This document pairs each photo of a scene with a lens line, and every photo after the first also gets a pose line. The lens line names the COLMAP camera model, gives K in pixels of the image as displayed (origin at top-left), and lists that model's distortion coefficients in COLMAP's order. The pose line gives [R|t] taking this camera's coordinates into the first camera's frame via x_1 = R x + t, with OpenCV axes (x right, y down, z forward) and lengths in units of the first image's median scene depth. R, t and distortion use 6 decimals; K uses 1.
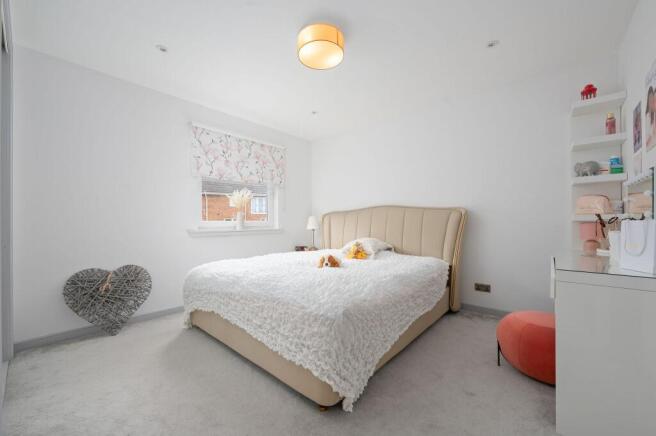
lens RADIAL K [[262.6, 0, 326.7], [0, 262.6, 224.1], [0, 0, 1]] dist [0.000335, 0.000104]
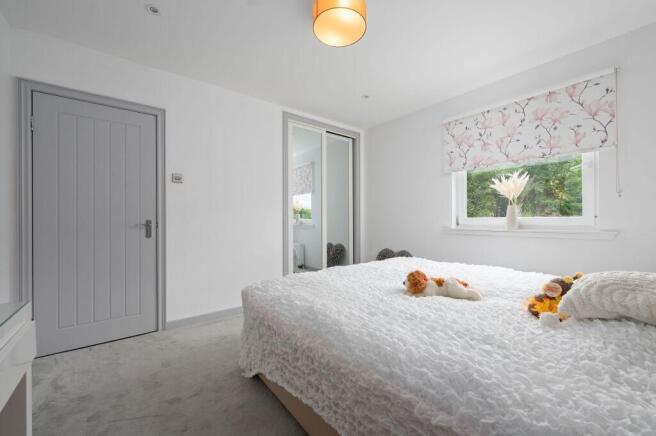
lens RADIAL K [[261.1, 0, 328.0], [0, 261.1, 218.0], [0, 0, 1]] dist [0.000911, -0.000047]
pose [[-0.182117, 0.007539, -0.983248, 0.498212], [0.007196, 0.999954, 0.006334, -0.019256], [0.983250, -0.005922, -0.182163, 0.658314]]
